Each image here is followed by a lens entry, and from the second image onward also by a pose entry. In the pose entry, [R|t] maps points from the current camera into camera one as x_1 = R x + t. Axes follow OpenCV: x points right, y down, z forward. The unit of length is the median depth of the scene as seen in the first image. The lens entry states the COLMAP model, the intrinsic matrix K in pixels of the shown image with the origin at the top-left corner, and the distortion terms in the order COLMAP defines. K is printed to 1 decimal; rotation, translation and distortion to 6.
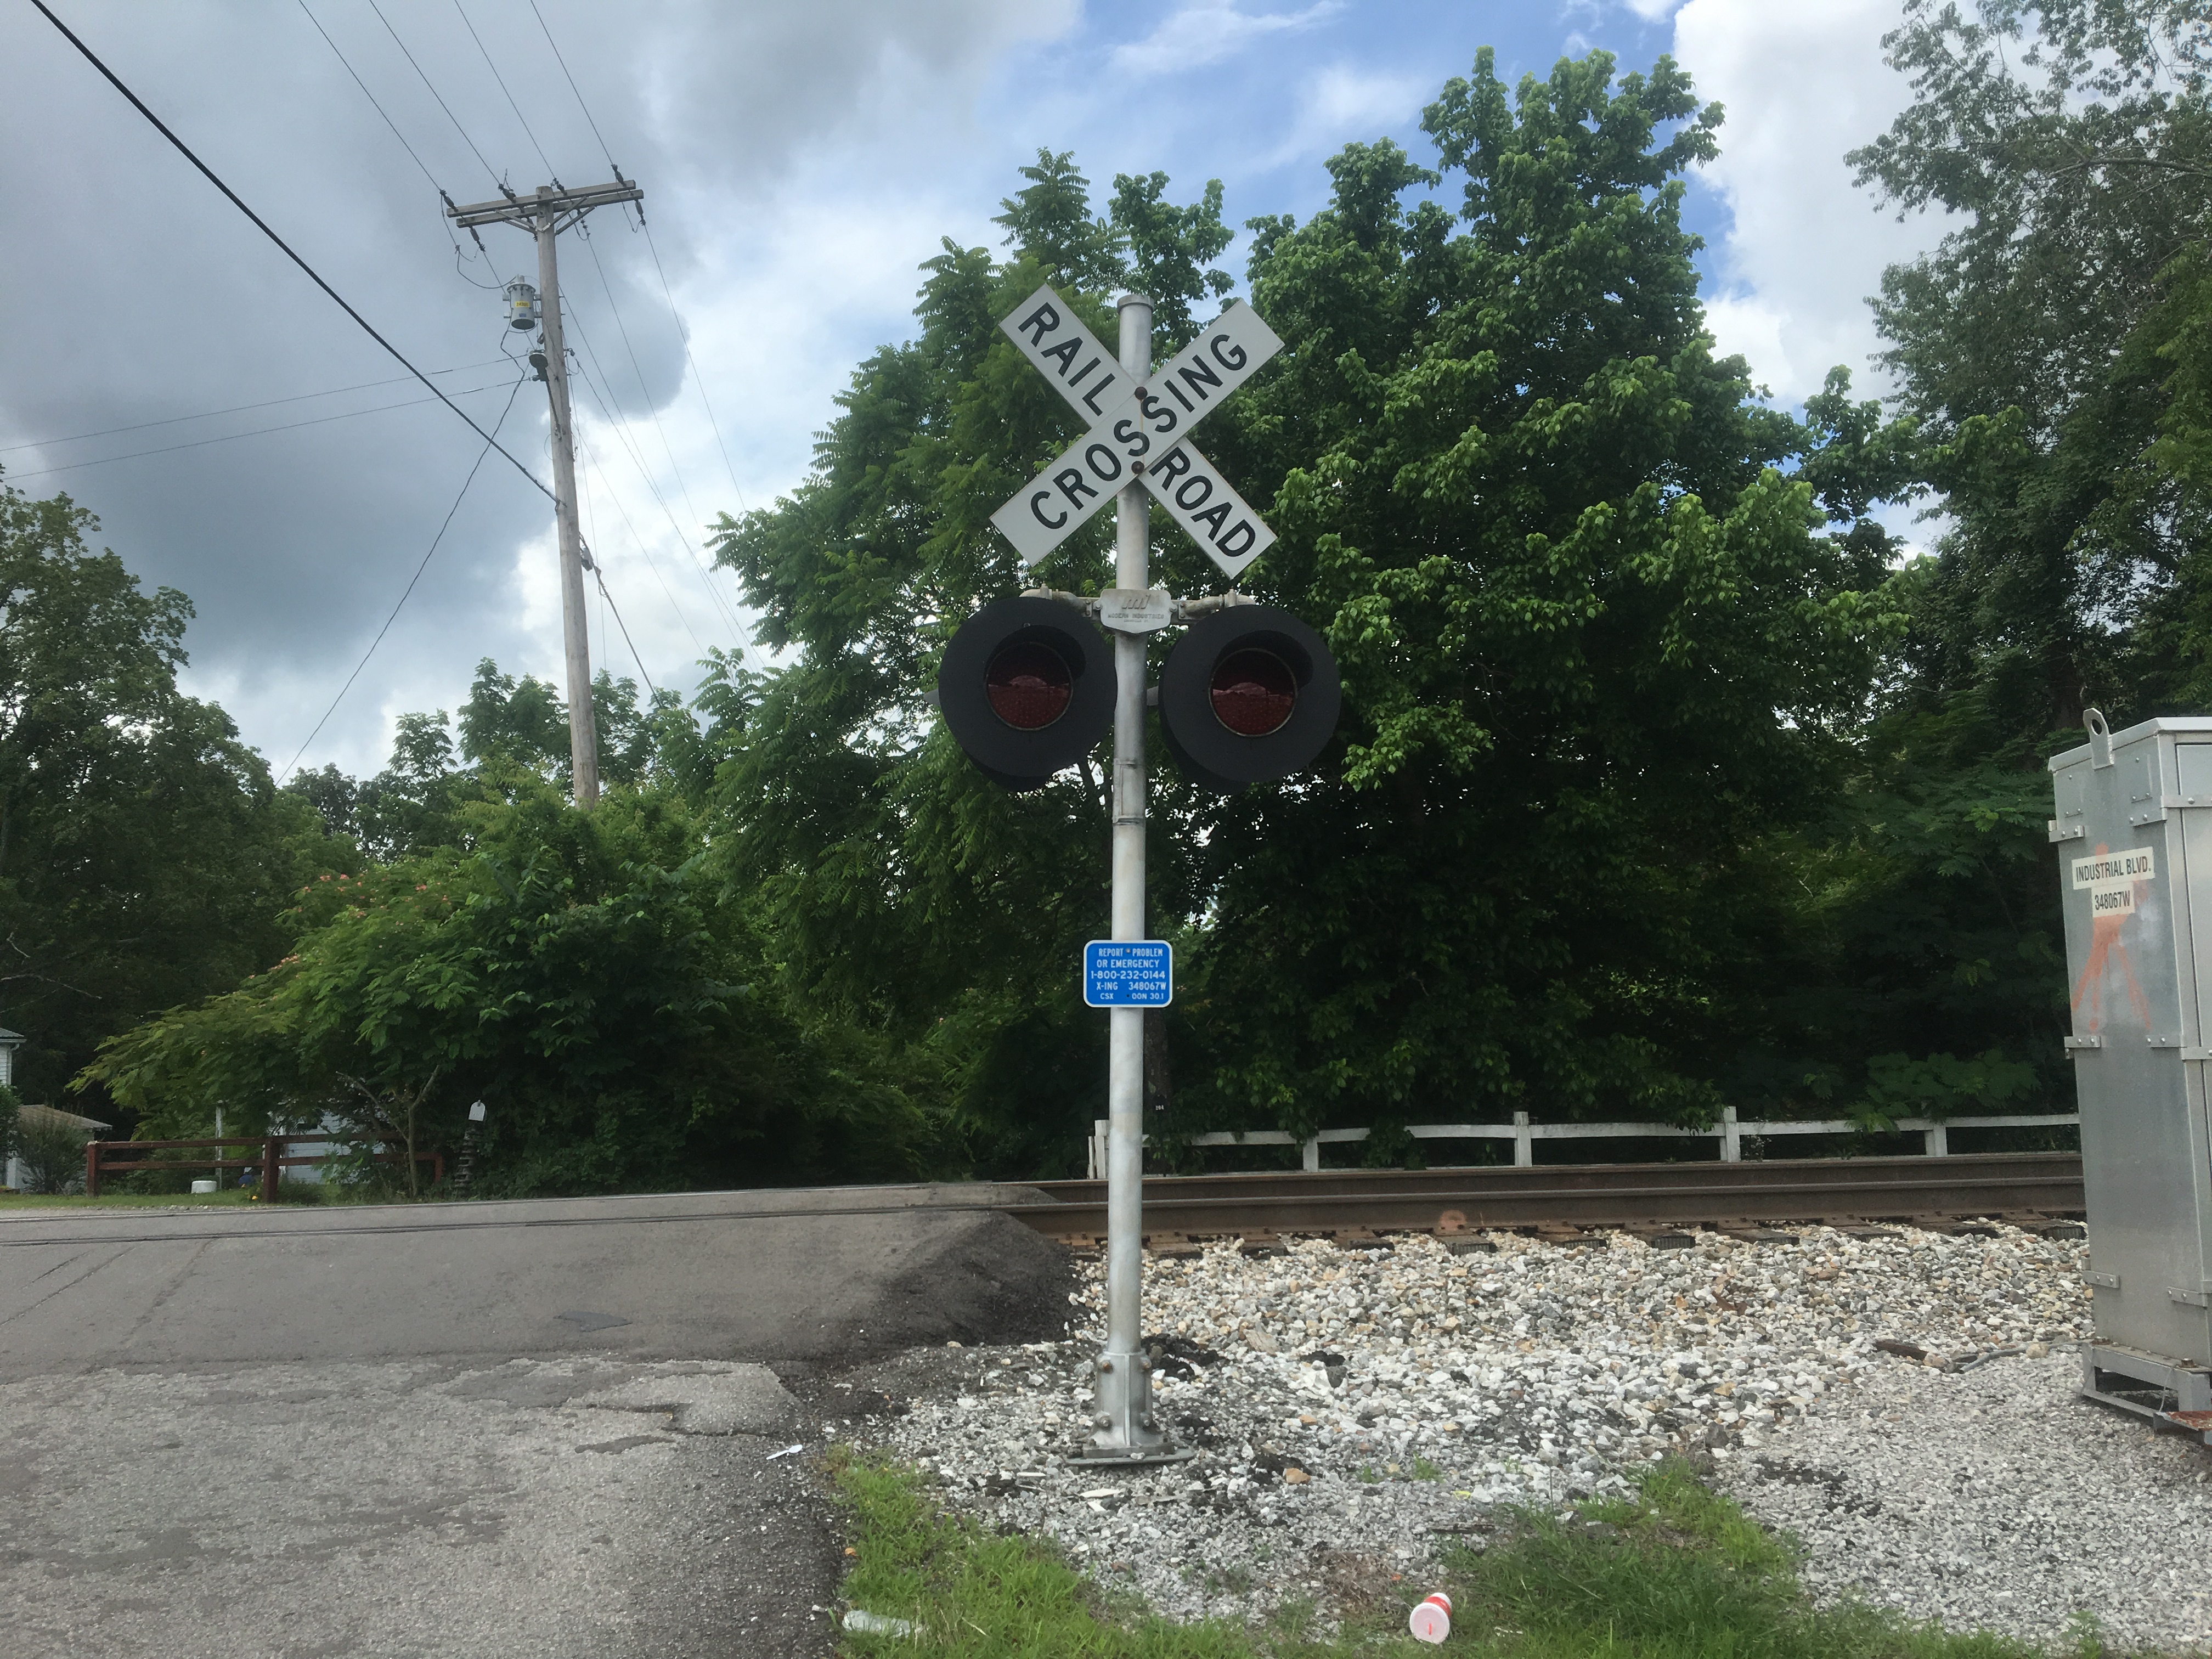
lens RADIAL K [[1851.3, 0, 1054.1], [0, 1851.3, 810.2], [0, 0, 1]] dist [0.115055, -0.214317]
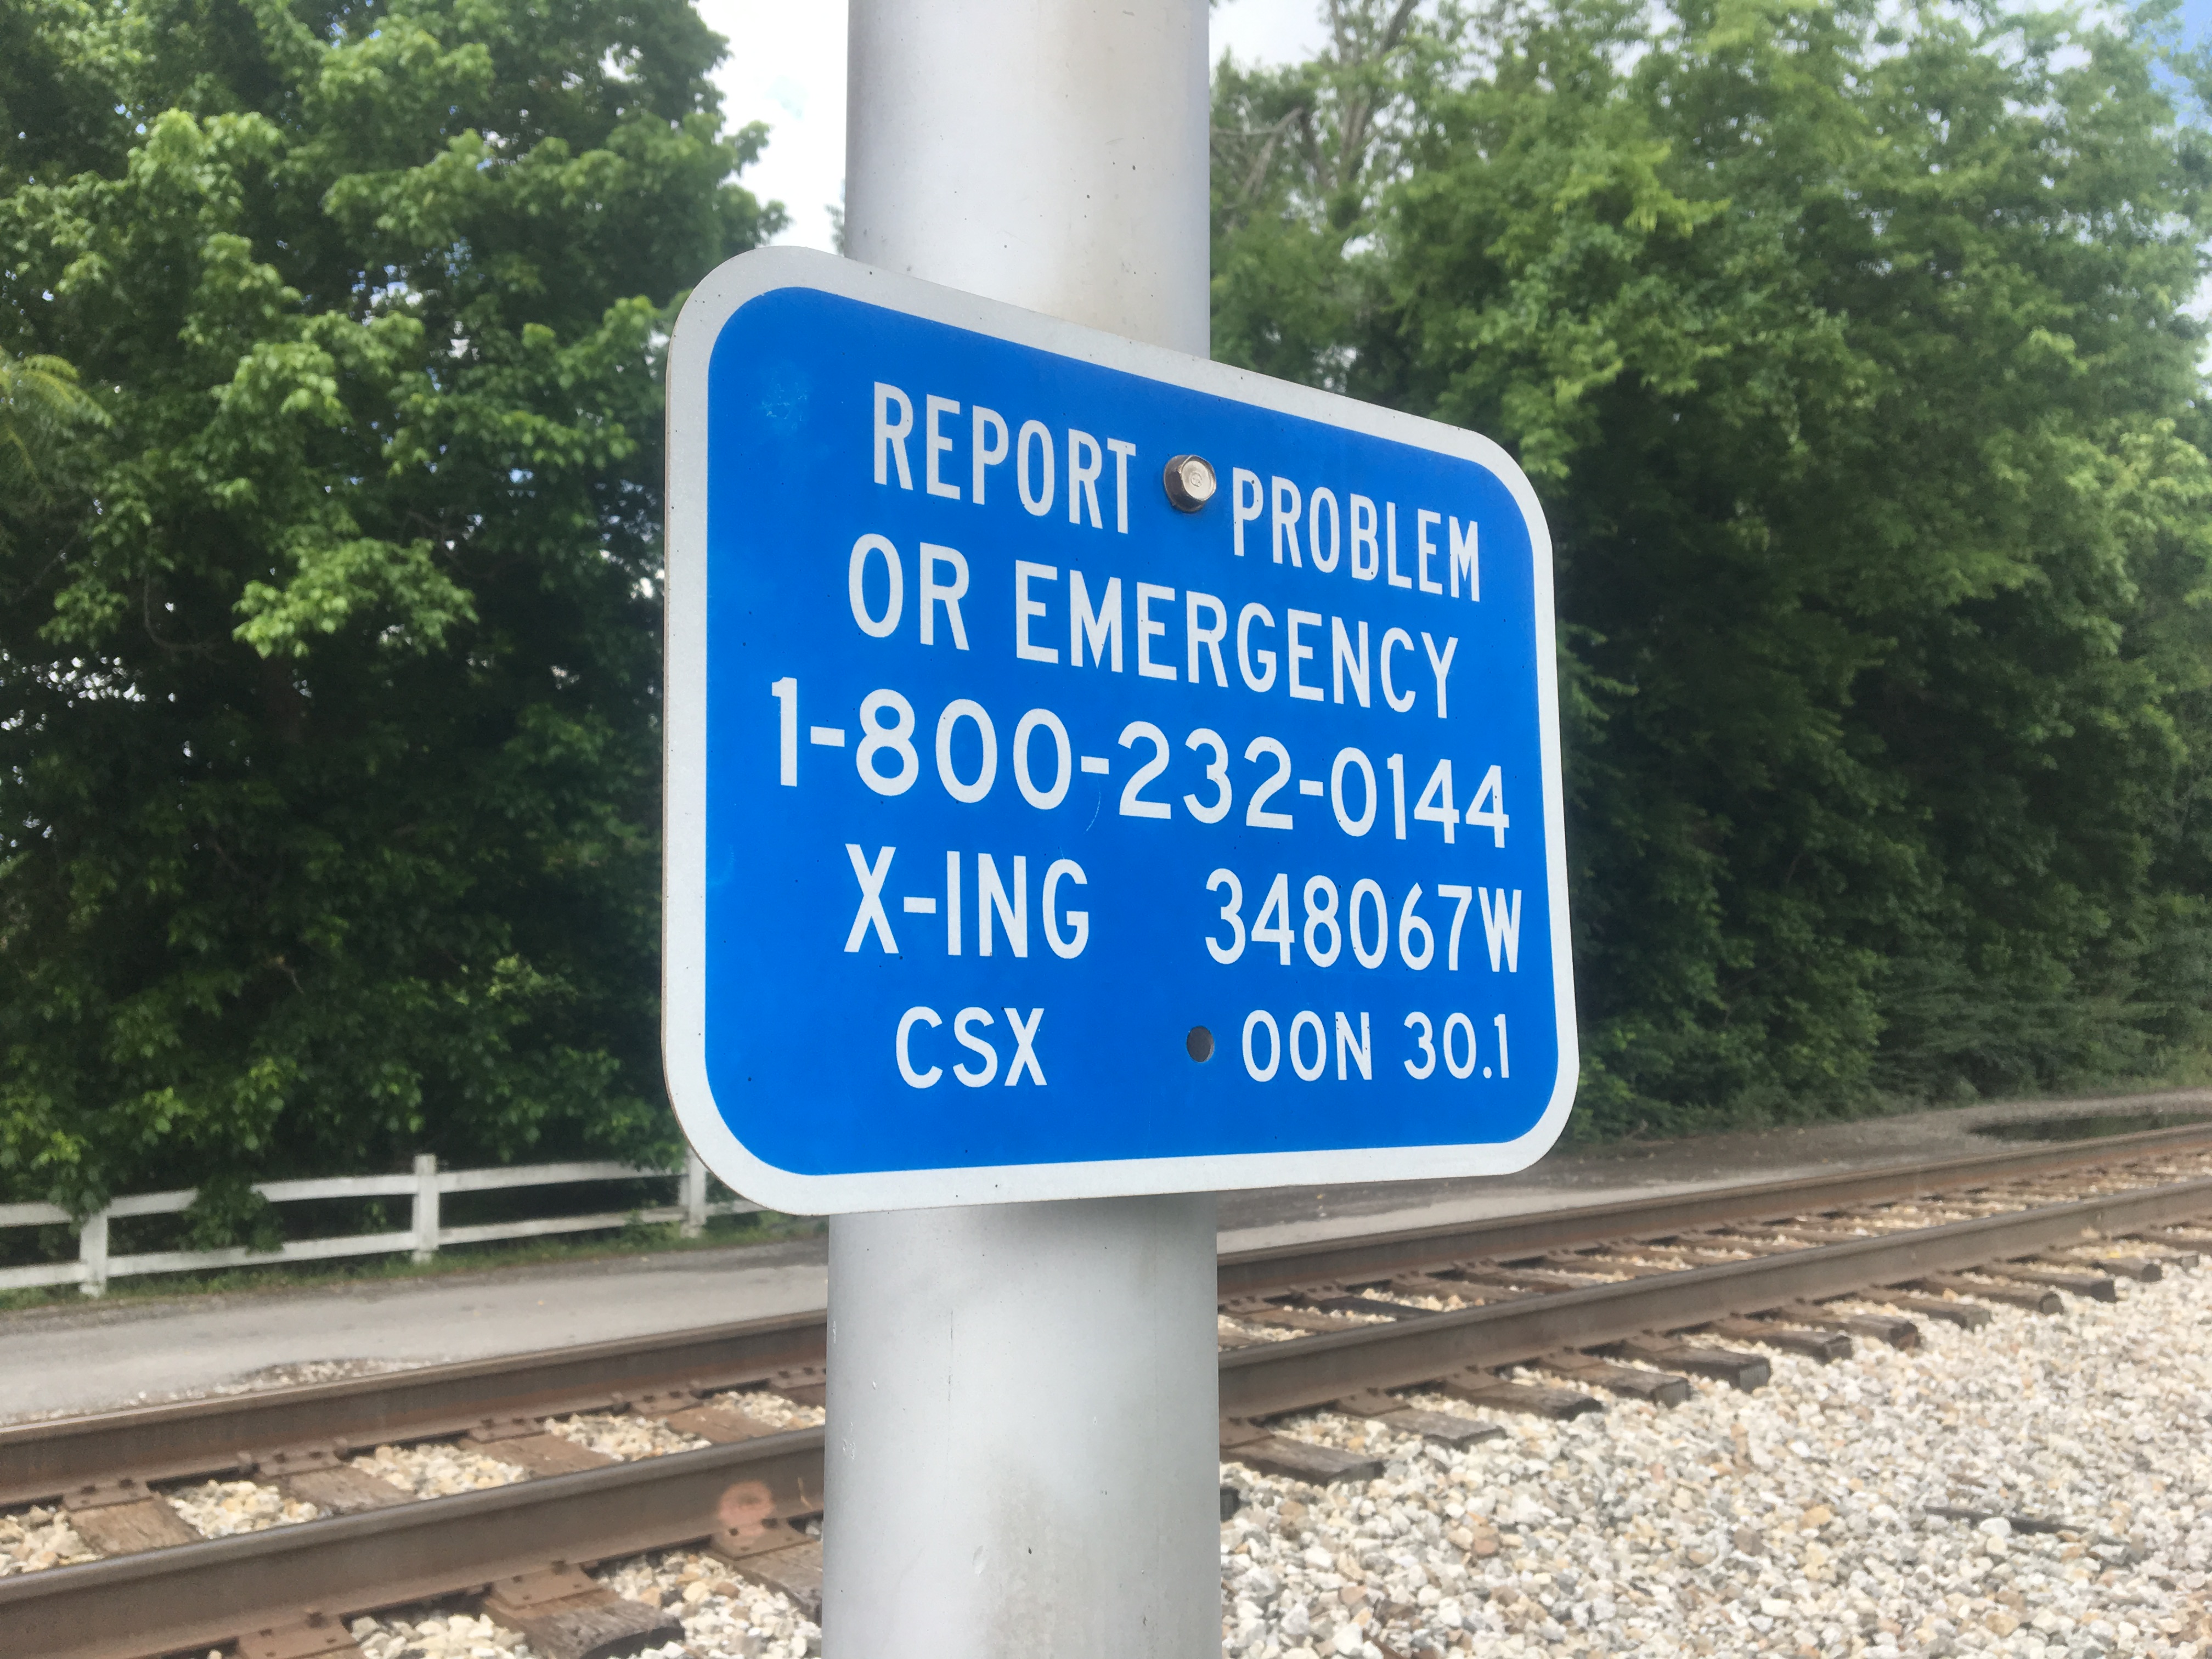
lens RADIAL K [[1848.7, 0, 1115.7], [0, 1848.7, 887.2], [0, 0, 1]] dist [-0.008516, -0.022772]
pose [[0.766773, 0.047397, 0.640167, -0.004565], [-0.074255, 0.997125, 0.015115, 0.033905], [-0.637610, -0.059125, 0.768087, 0.345003]]
